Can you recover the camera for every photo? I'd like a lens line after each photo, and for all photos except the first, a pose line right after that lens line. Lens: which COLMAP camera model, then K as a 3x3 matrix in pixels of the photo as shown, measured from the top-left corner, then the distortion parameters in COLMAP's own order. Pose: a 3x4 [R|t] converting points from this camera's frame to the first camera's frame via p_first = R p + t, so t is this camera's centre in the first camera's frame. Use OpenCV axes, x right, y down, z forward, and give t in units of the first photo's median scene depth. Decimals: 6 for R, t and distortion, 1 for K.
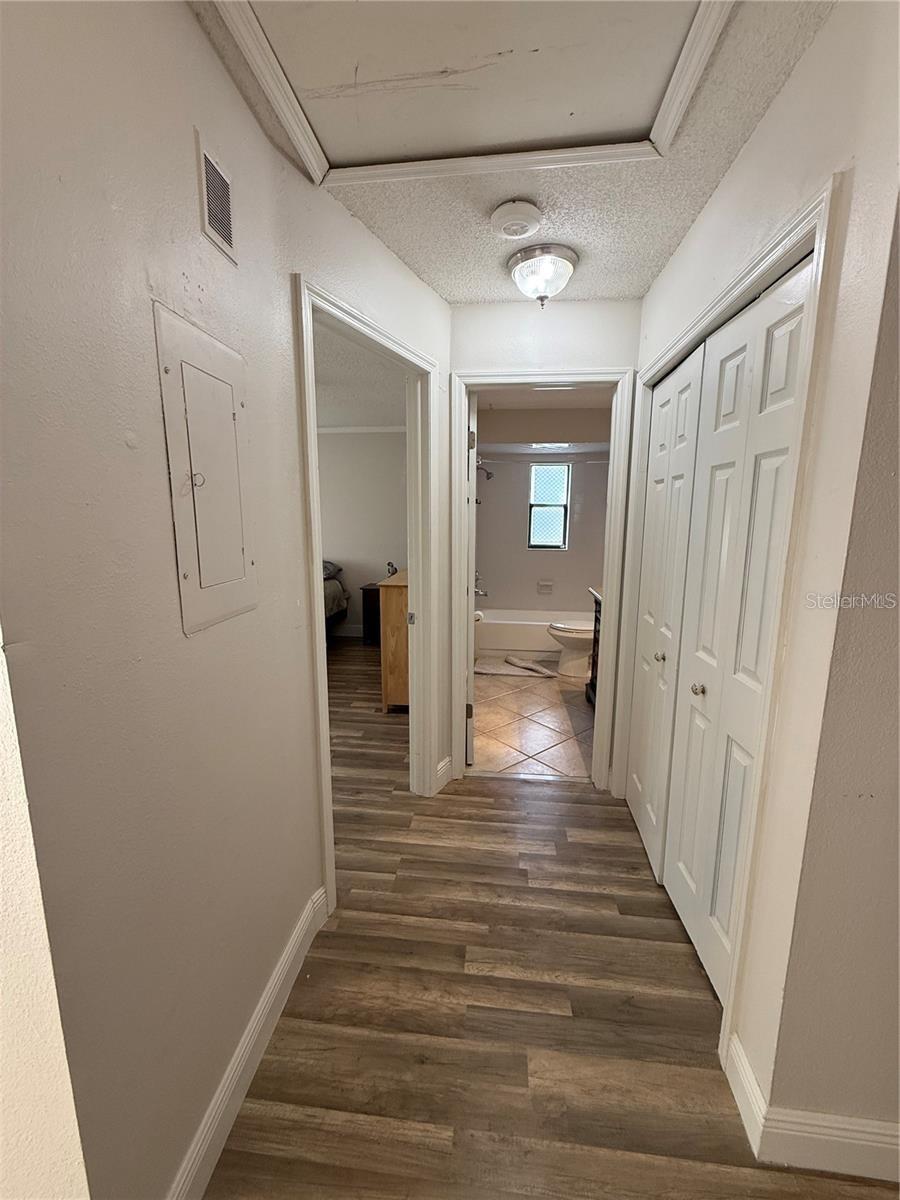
lens RADIAL K [[477.8, 0, 449.7], [0, 477.8, 596.3], [0, 0, 1]] dist [-0.001531, 0.000575]
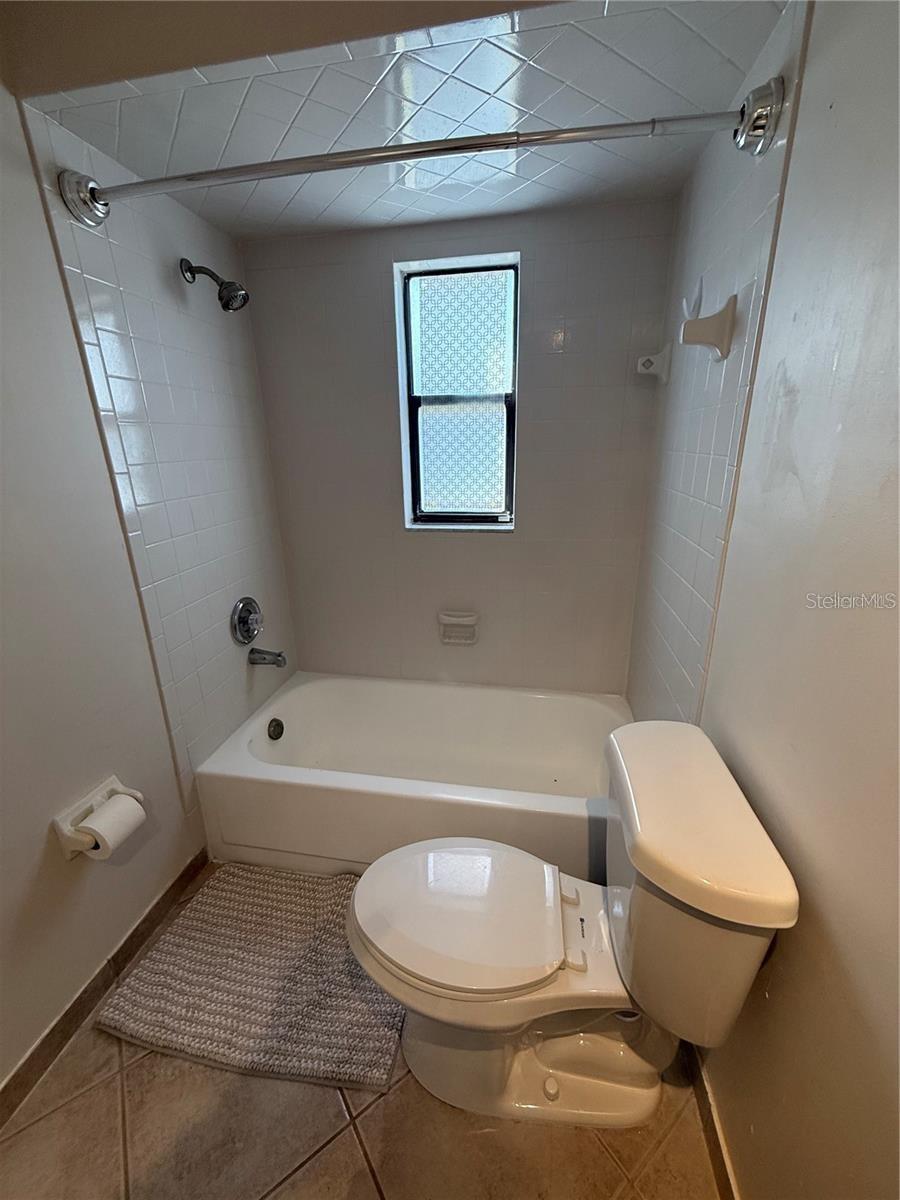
lens RADIAL K [[478.6, 0, 449.7], [0, 478.6, 595.7], [0, 0, 1]] dist [-0.002144, 0.000329]
pose [[0.997134, -0.002817, -0.075602, 0.223224], [0.013730, 0.989450, 0.144220, -0.098474], [0.074399, -0.144845, 0.986653, 0.631310]]
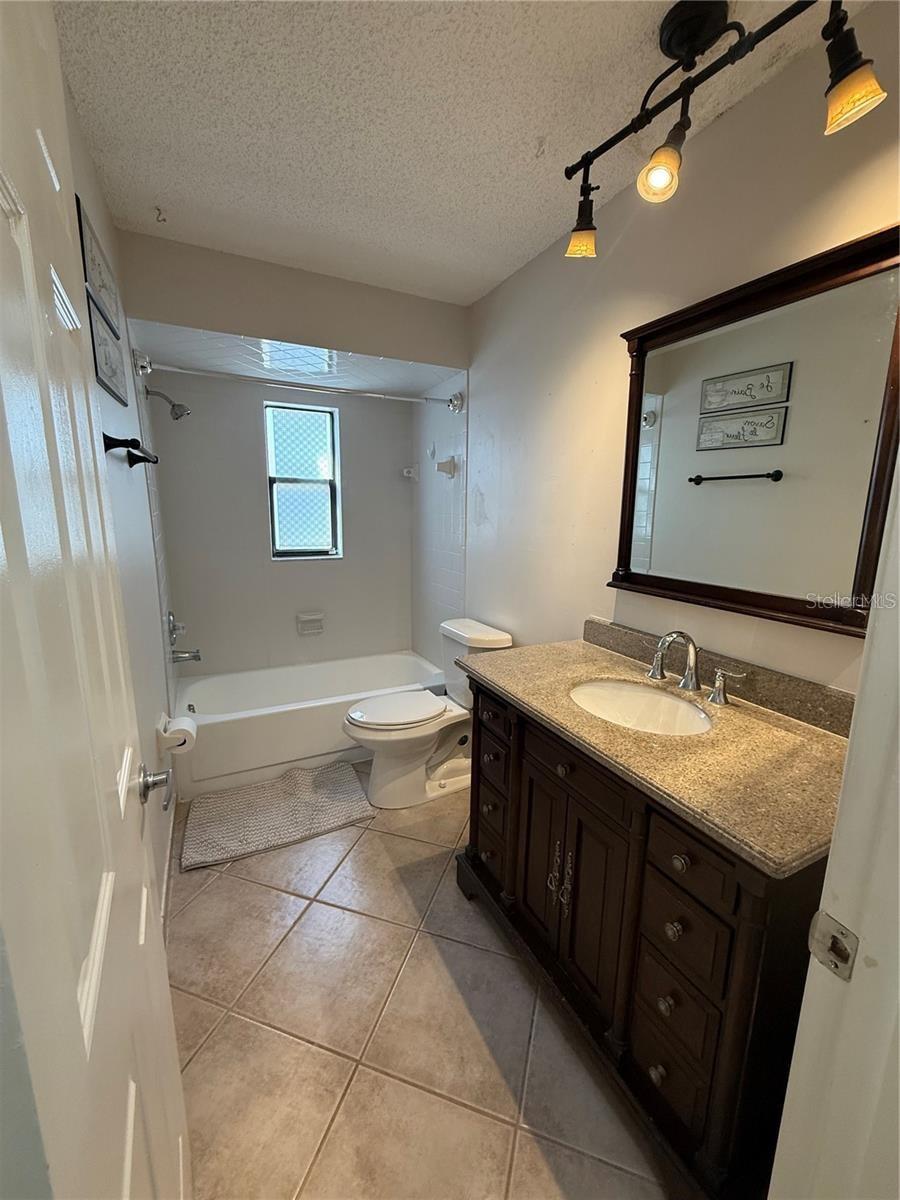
lens RADIAL K [[478.6, 0, 449.7], [0, 478.6, 595.7], [0, 0, 1]] dist [-0.002144, 0.000329]
pose [[0.843027, -0.093833, 0.529623, 0.038247], [0.083424, 0.995560, 0.043593, -0.063087], [-0.531362, 0.007433, 0.847112, 0.419326]]
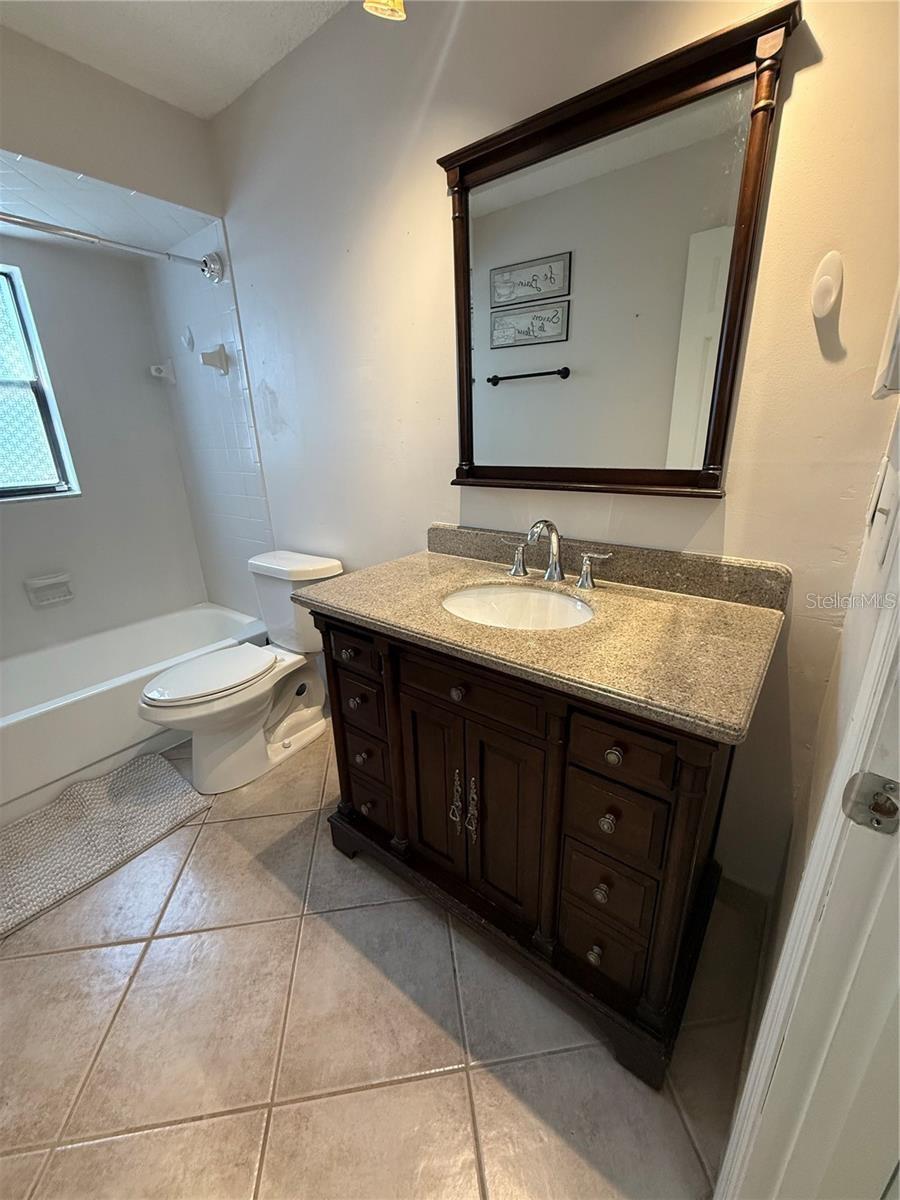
lens RADIAL K [[478.6, 0, 449.7], [0, 478.6, 595.7], [0, 0, 1]] dist [-0.002144, 0.000329]
pose [[0.527809, -0.295321, 0.796369, 0.049788], [0.175379, 0.955295, 0.238021, -0.052019], [-0.831060, 0.014037, 0.556006, 0.476162]]
